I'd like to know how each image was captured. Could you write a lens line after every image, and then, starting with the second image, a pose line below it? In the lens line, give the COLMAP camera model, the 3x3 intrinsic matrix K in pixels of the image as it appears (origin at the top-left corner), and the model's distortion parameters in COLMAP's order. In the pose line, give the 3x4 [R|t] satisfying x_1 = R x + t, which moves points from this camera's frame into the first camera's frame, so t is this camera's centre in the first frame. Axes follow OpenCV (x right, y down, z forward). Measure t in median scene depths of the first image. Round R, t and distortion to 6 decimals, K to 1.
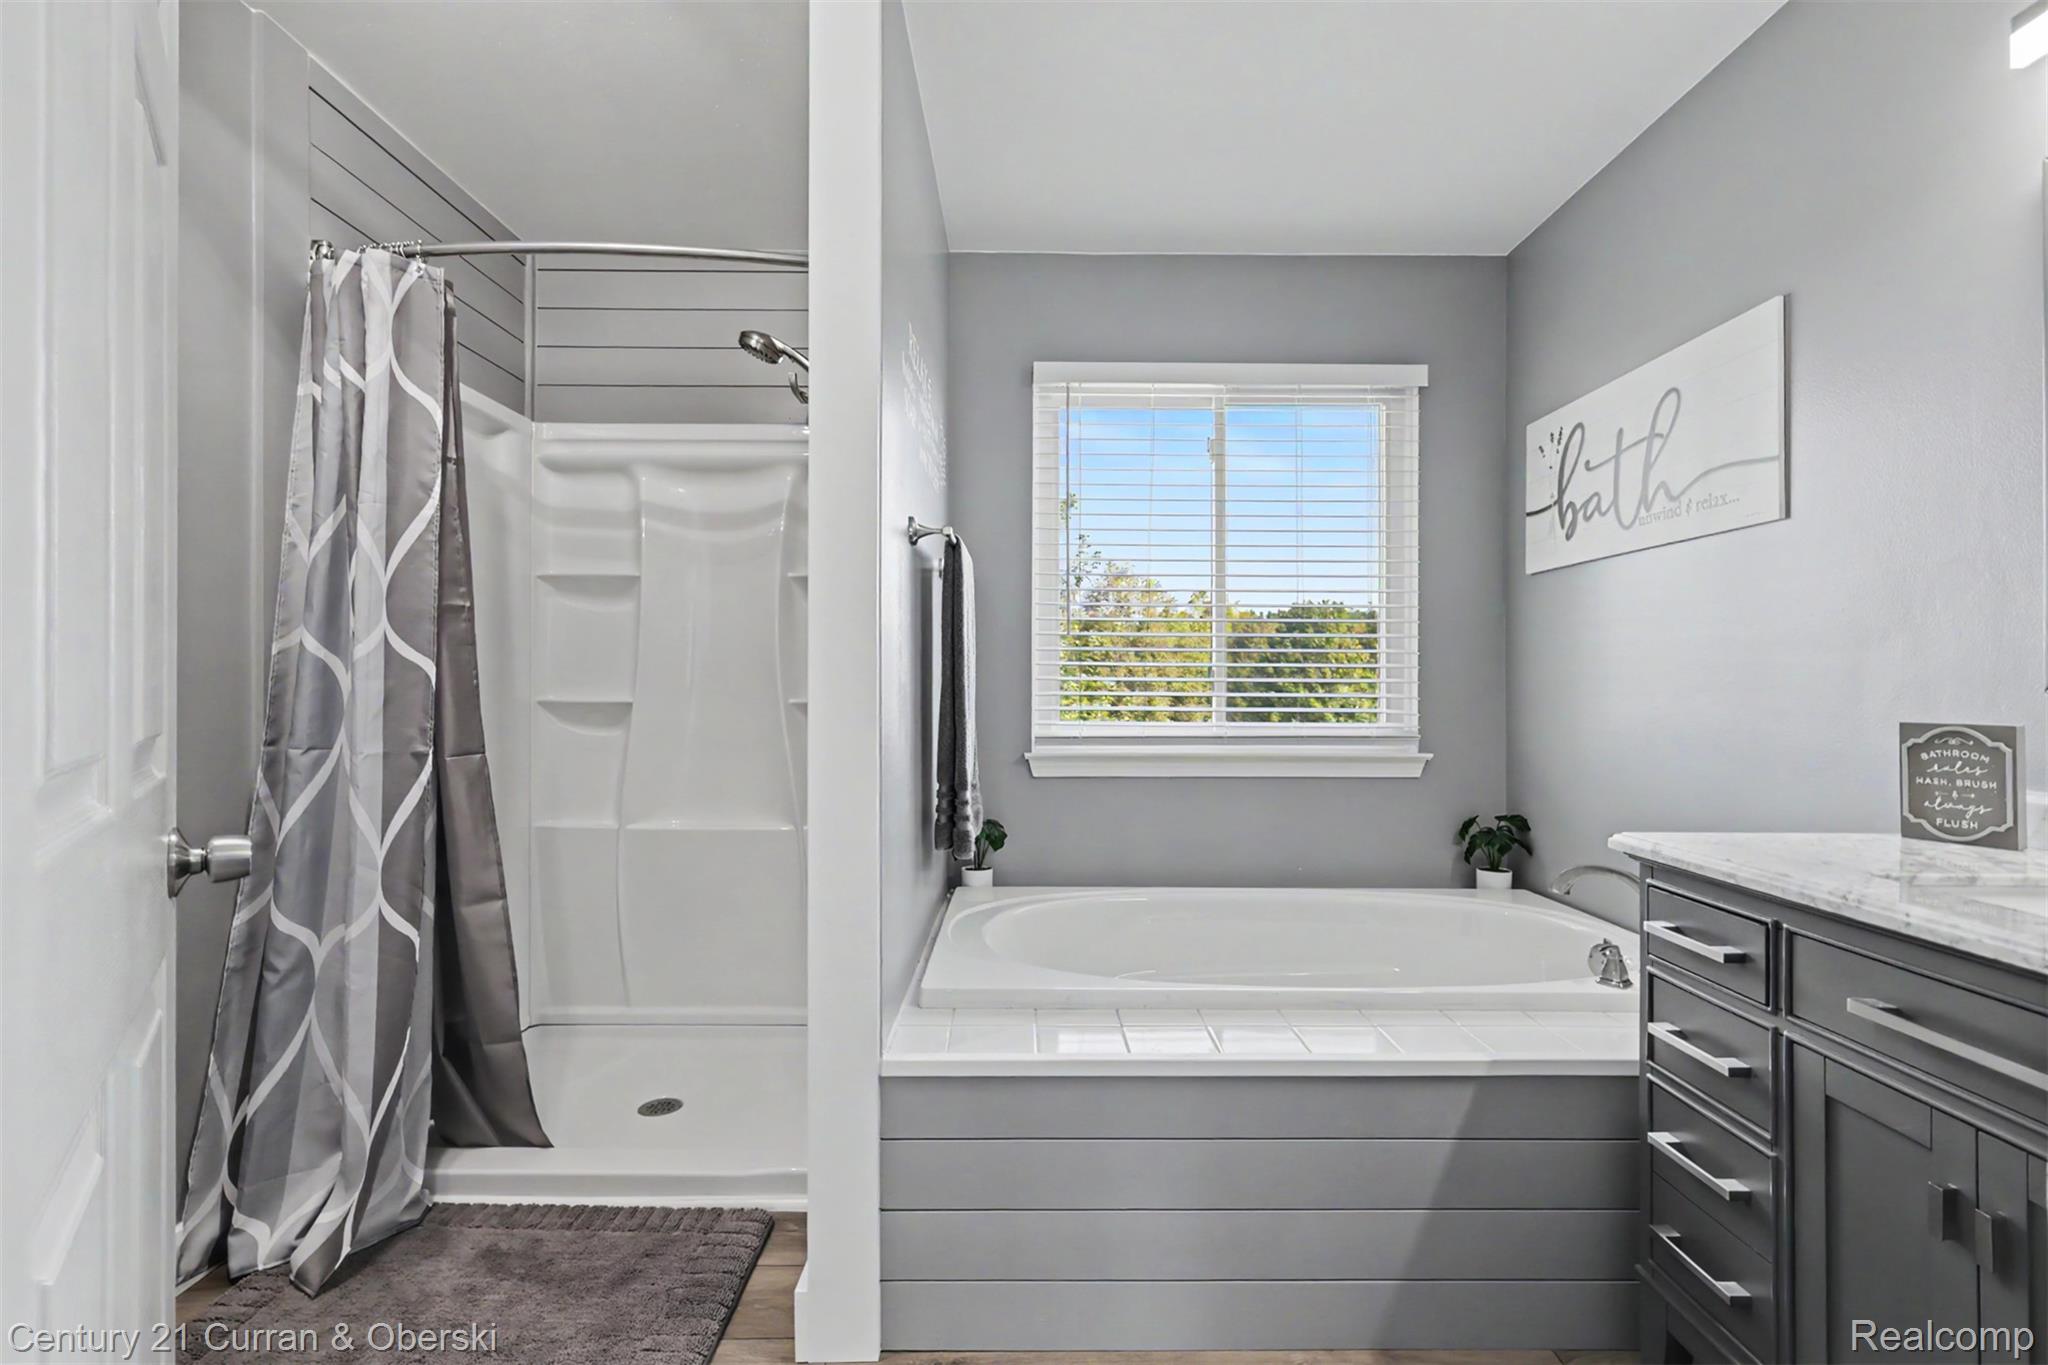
lens RADIAL K [[903.3, 0, 1022.0], [0, 903.3, 681.2], [0, 0, 1]] dist [0.008970, -0.001467]
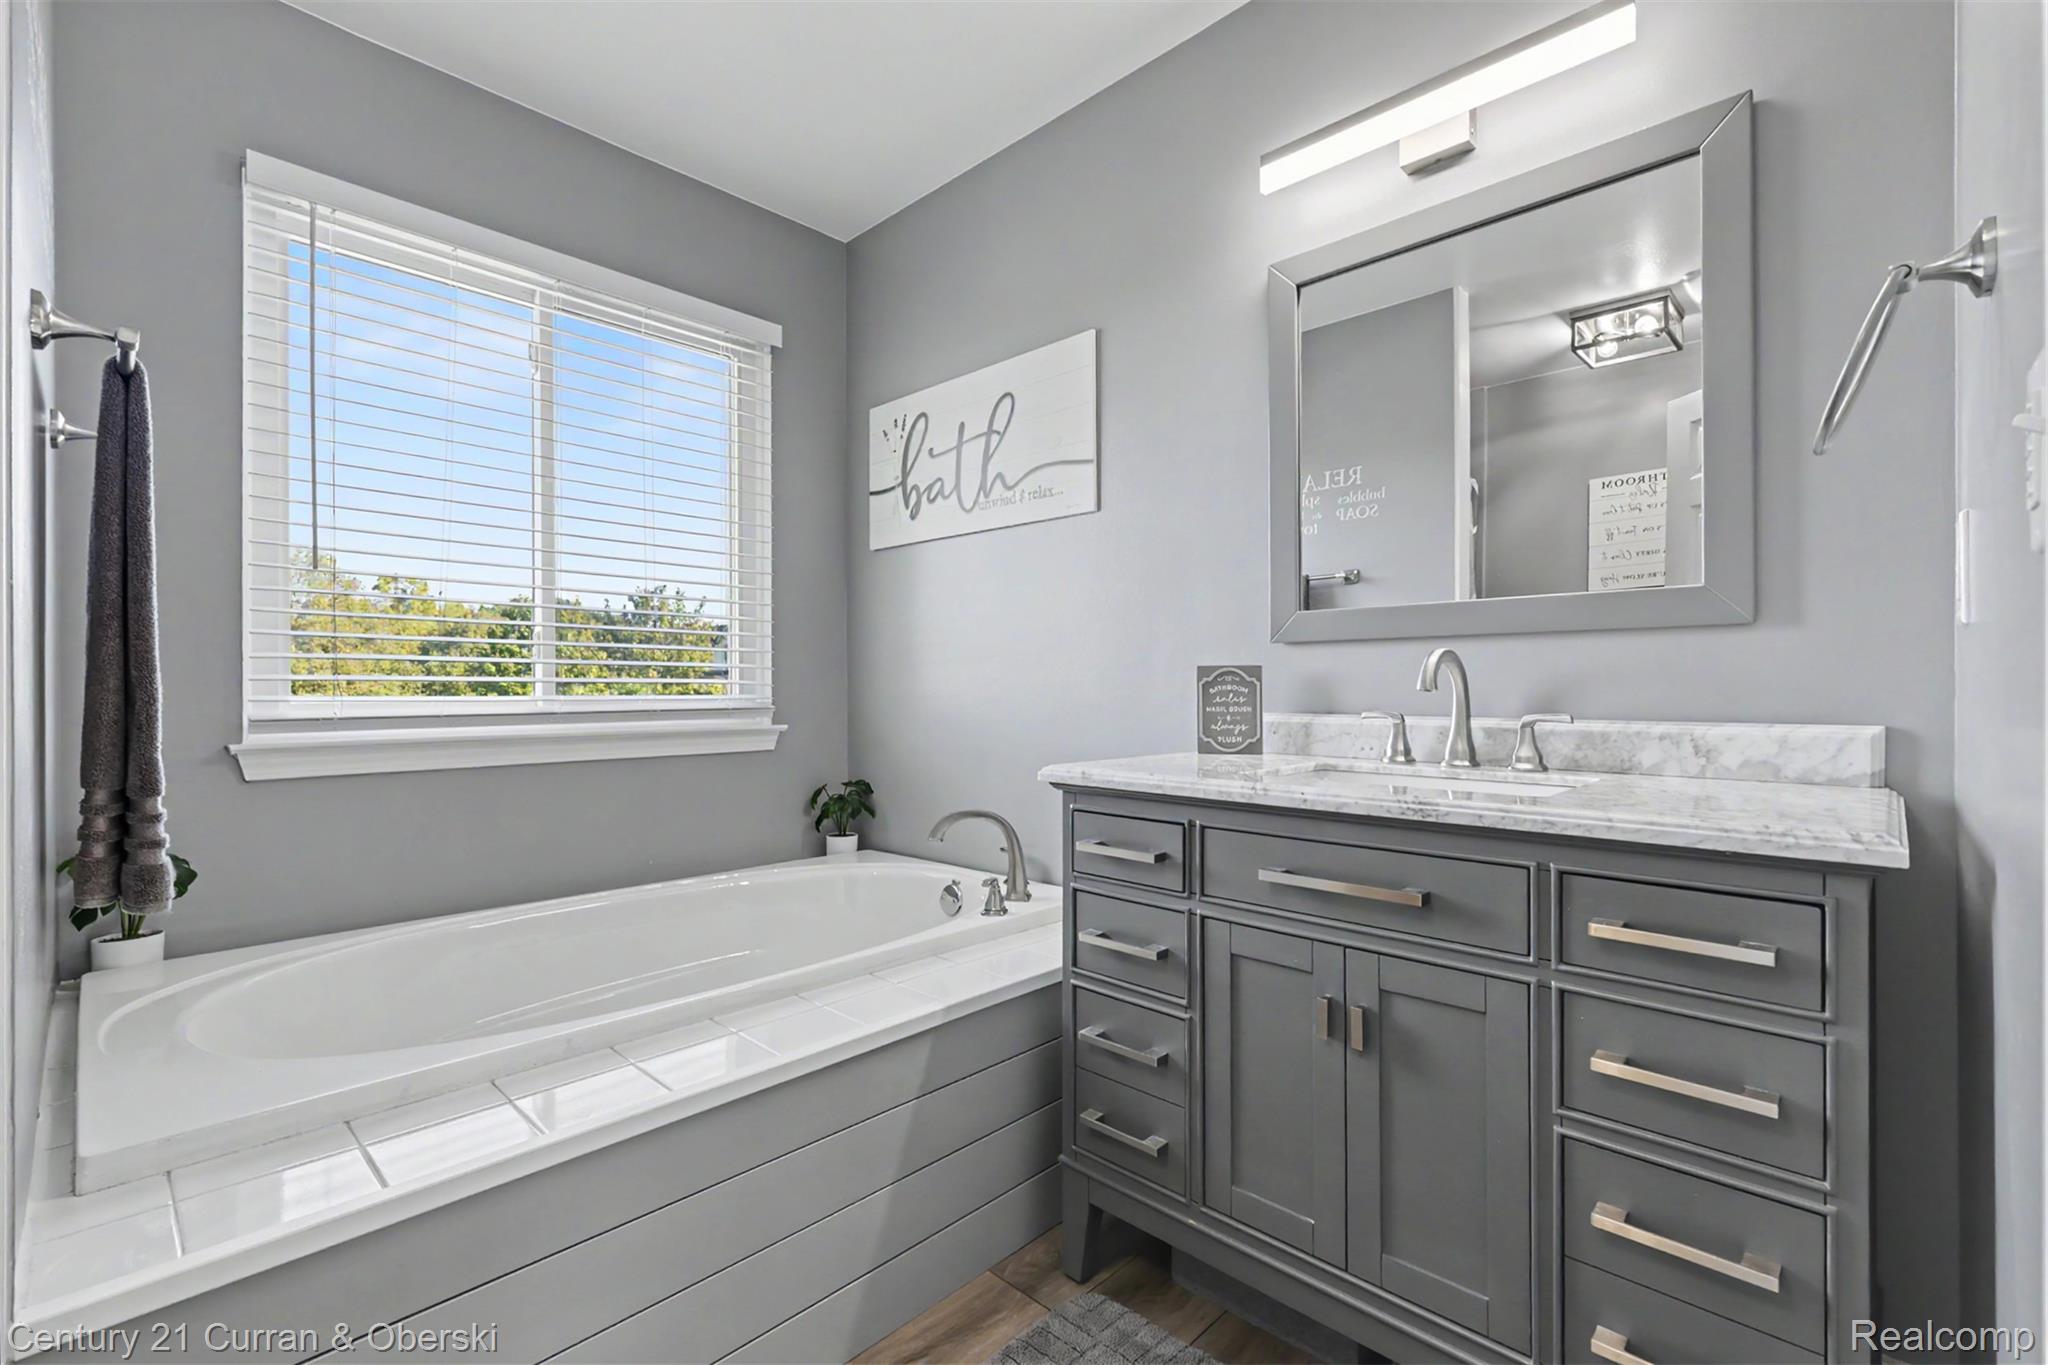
lens RADIAL K [[903.3, 0, 1025.7], [0, 903.3, 682.5], [0, 0, 1]] dist [0.008970, -0.001467]
pose [[0.693100, 0.000910, 0.720840, -0.097909], [-0.001295, 0.999999, -0.000016, 0.046584], [-0.720840, -0.000923, 0.693101, 0.185004]]
